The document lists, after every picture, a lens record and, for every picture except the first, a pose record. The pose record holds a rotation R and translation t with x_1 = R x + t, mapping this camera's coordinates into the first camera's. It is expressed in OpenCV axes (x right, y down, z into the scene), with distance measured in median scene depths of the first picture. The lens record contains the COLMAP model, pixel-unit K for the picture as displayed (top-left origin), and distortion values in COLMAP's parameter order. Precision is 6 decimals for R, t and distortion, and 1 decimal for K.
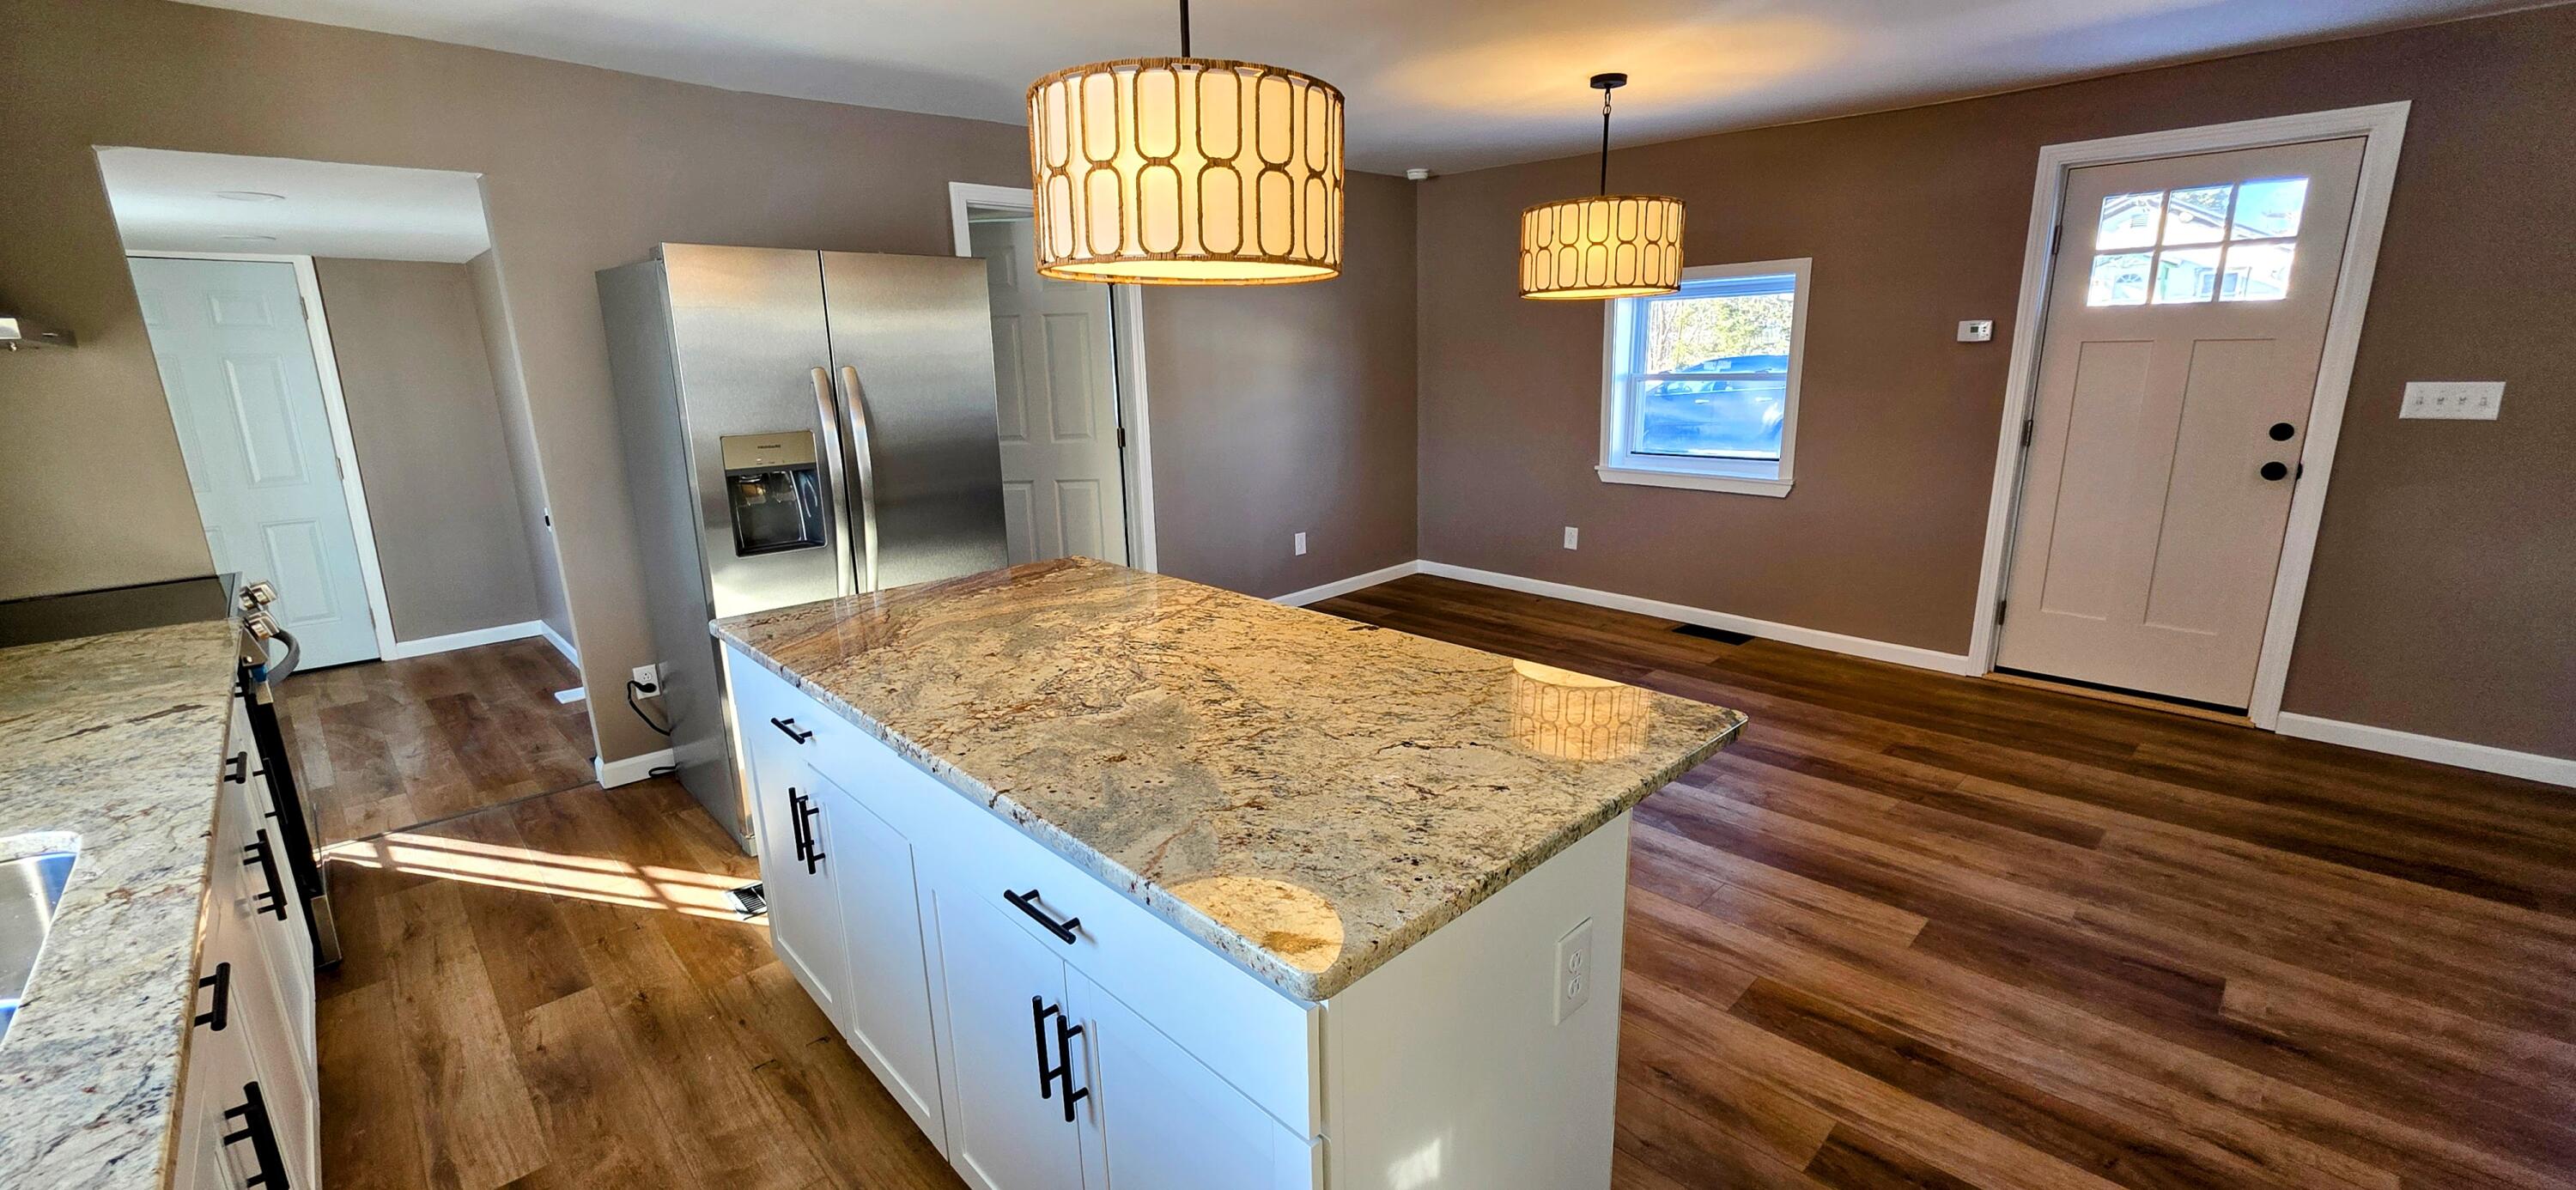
lens RADIAL K [[1037.2, 0, 1287.6], [0, 1037.2, 588.4], [0, 0, 1]] dist [0.001586, 0.000618]
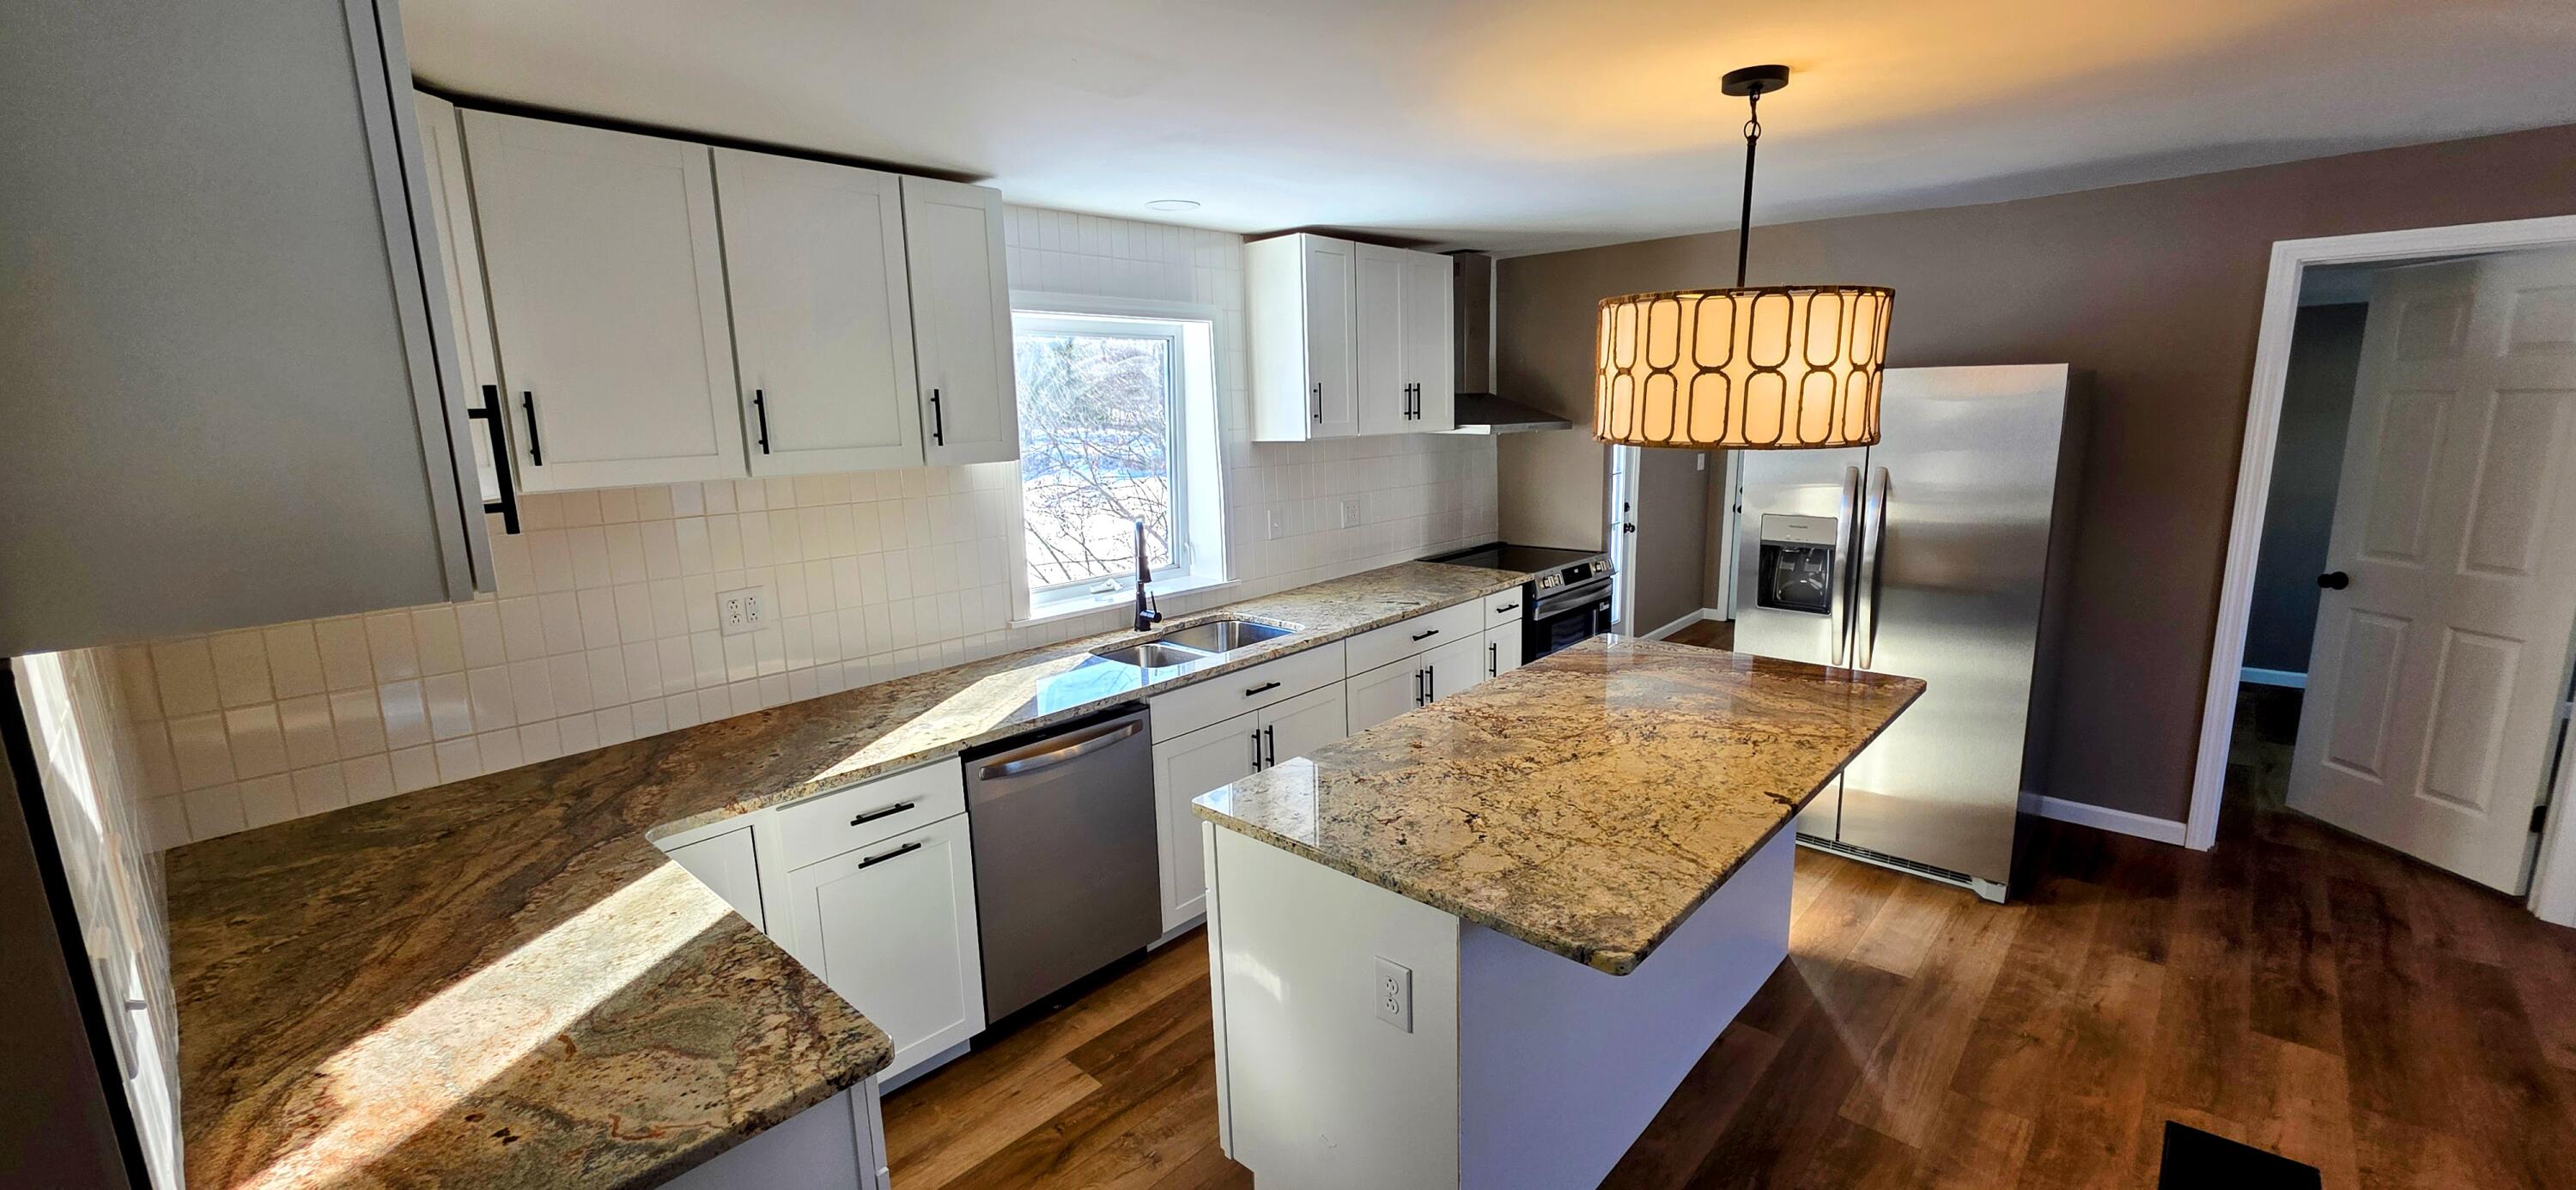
lens RADIAL K [[1037.2, 0, 1287.6], [0, 1037.2, 588.4], [0, 0, 1]] dist [0.001586, 0.000618]
pose [[0.057842, 0.204324, -0.977193, 1.039214], [-0.202742, 0.960839, 0.188904, -0.261830], [0.977522, 0.187192, 0.097002, 0.434268]]
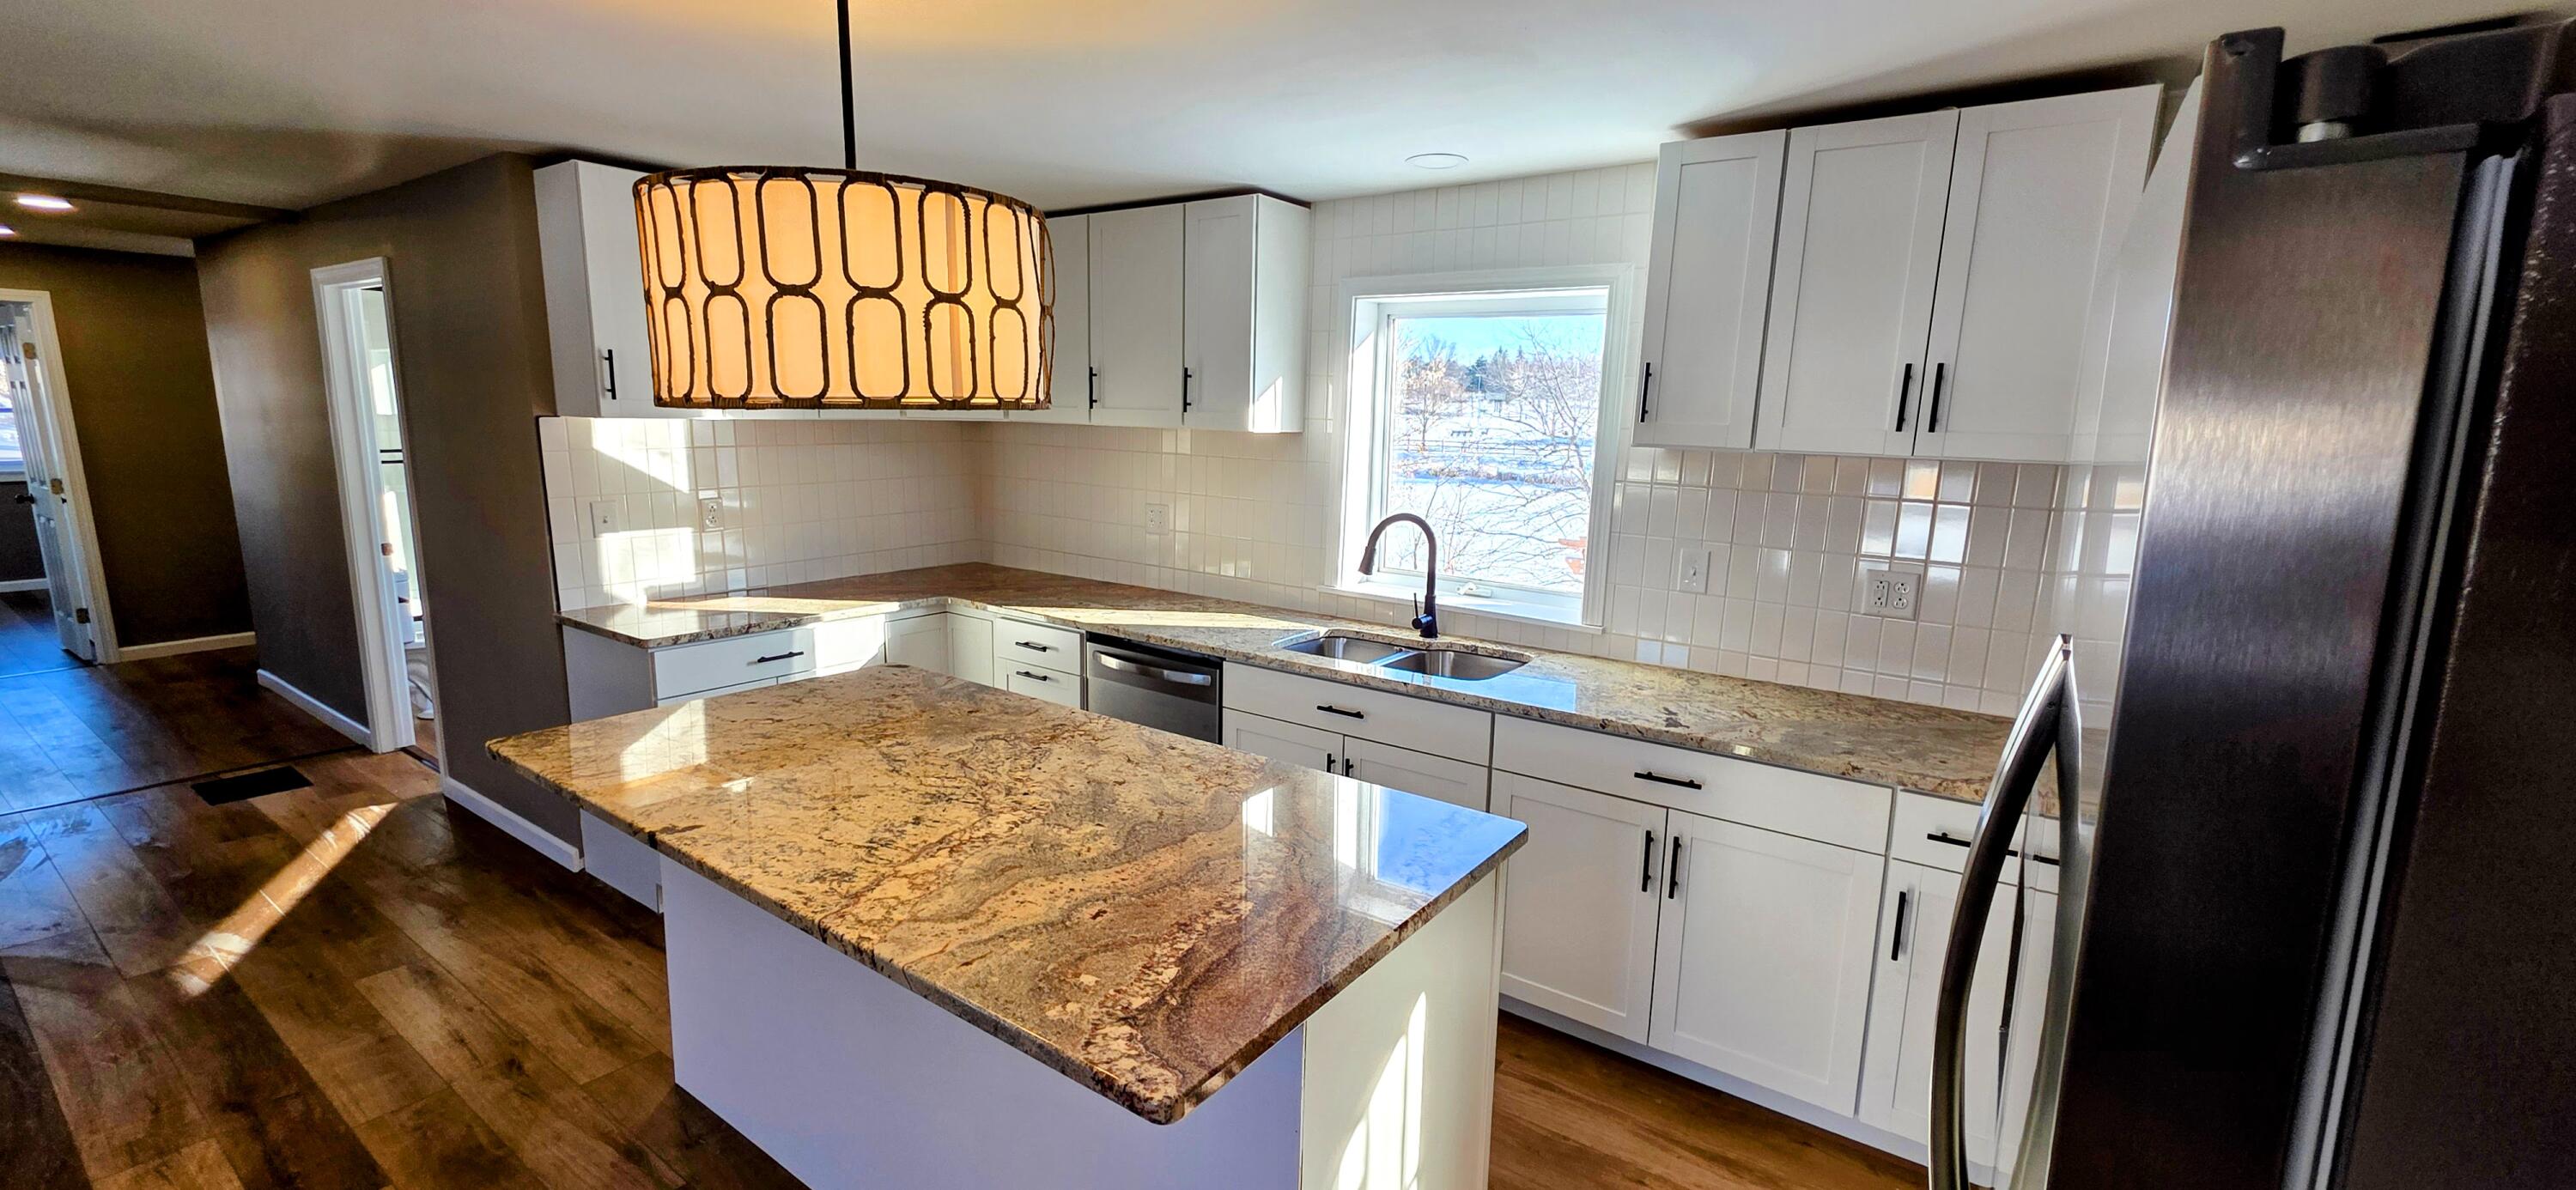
lens RADIAL K [[1037.2, 0, 1287.6], [0, 1037.2, 588.4], [0, 0, 1]] dist [0.001586, 0.000618]
pose [[-0.982765, 0.025011, -0.183161, -0.265858], [-0.047633, 0.923088, 0.381628, -0.497292], [0.178618, 0.383775, -0.905987, 1.860193]]
